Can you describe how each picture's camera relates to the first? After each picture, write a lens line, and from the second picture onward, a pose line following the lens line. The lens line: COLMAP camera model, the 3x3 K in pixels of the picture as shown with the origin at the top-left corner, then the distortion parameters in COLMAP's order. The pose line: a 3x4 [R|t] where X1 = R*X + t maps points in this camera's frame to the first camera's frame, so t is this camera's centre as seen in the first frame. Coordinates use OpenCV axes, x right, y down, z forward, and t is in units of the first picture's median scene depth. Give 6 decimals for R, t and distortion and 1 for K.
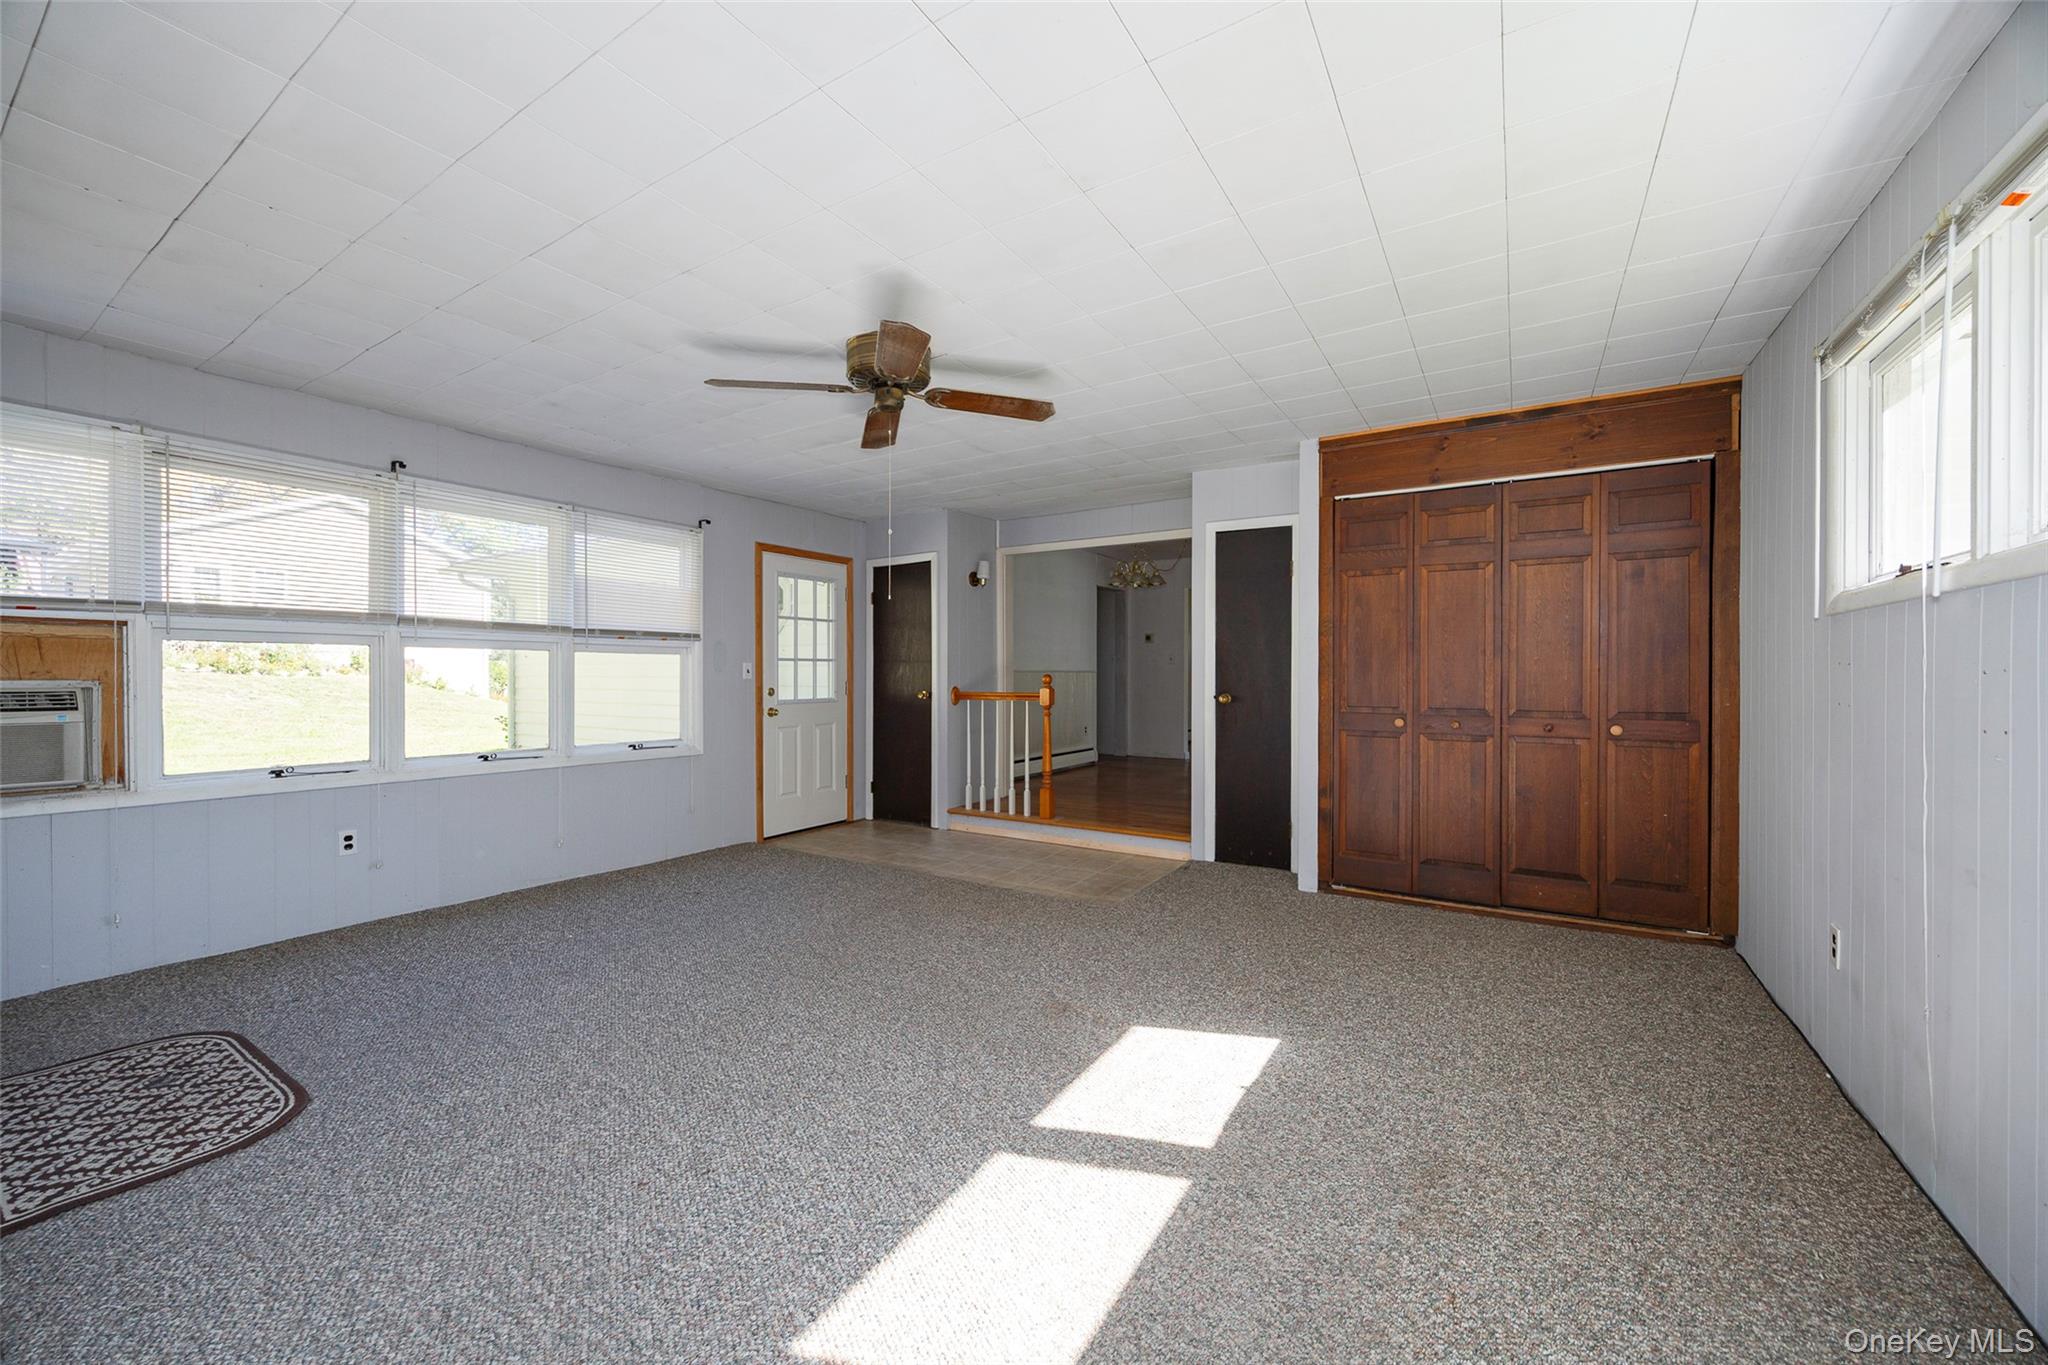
lens RADIAL K [[785.7, 0, 1021.7], [0, 785.7, 678.1], [0, 0, 1]] dist [-0.000208, 0.000115]
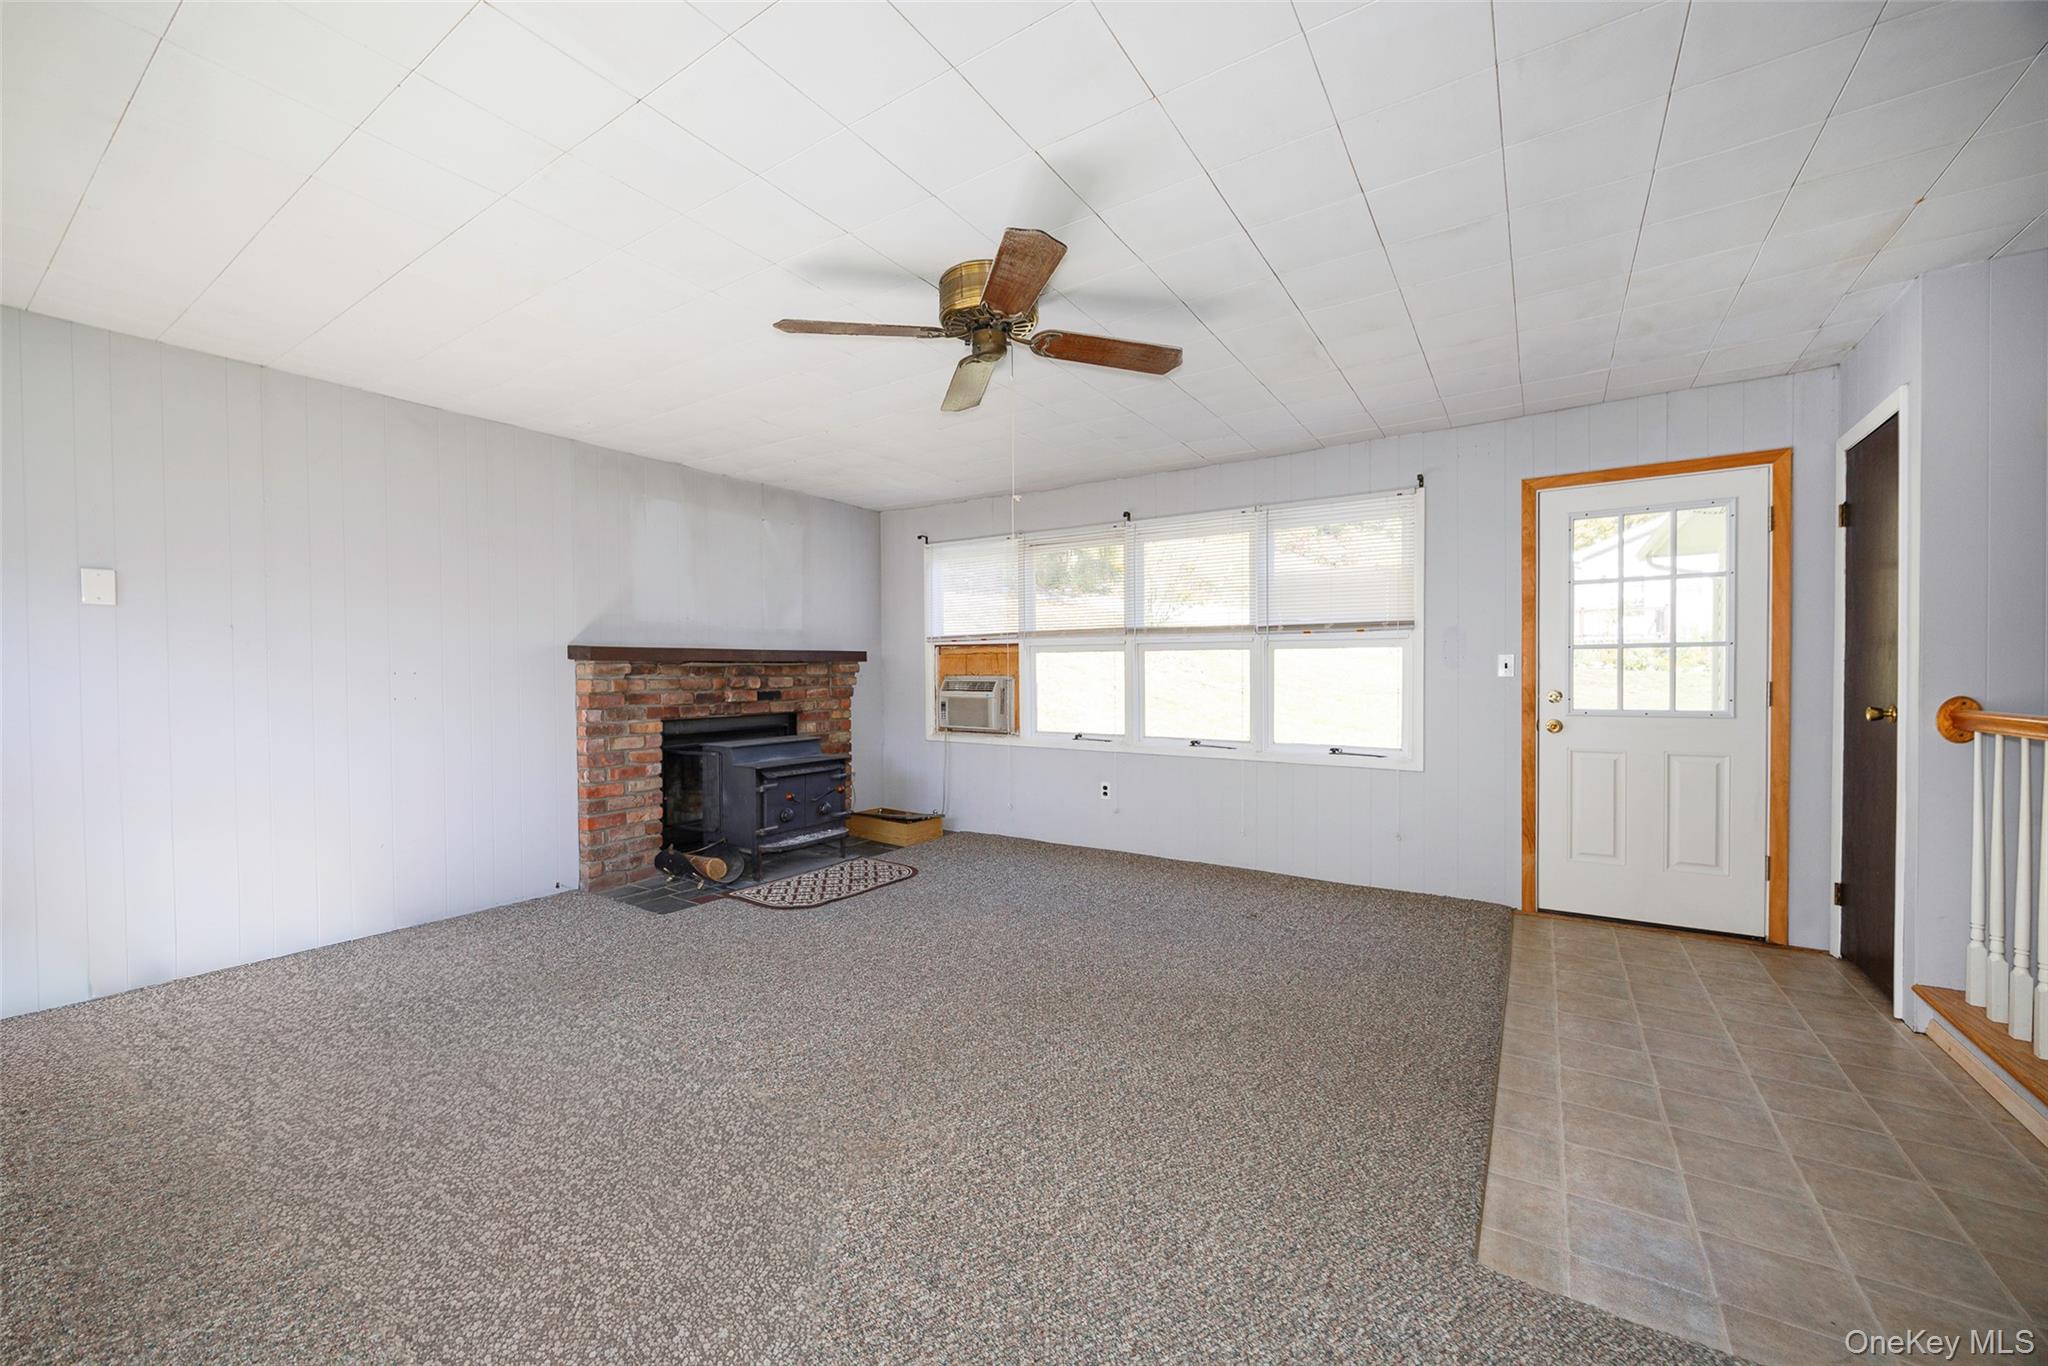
lens RADIAL K [[785.7, 0, 1025.5], [0, 785.7, 683.4], [0, 0, 1]] dist [-0.000208, 0.000115]
pose [[-0.013523, 0.008424, -0.999873, 0.423365], [-0.003818, 0.999957, 0.008476, 0.002903], [0.999901, 0.003933, -0.013490, 0.658665]]
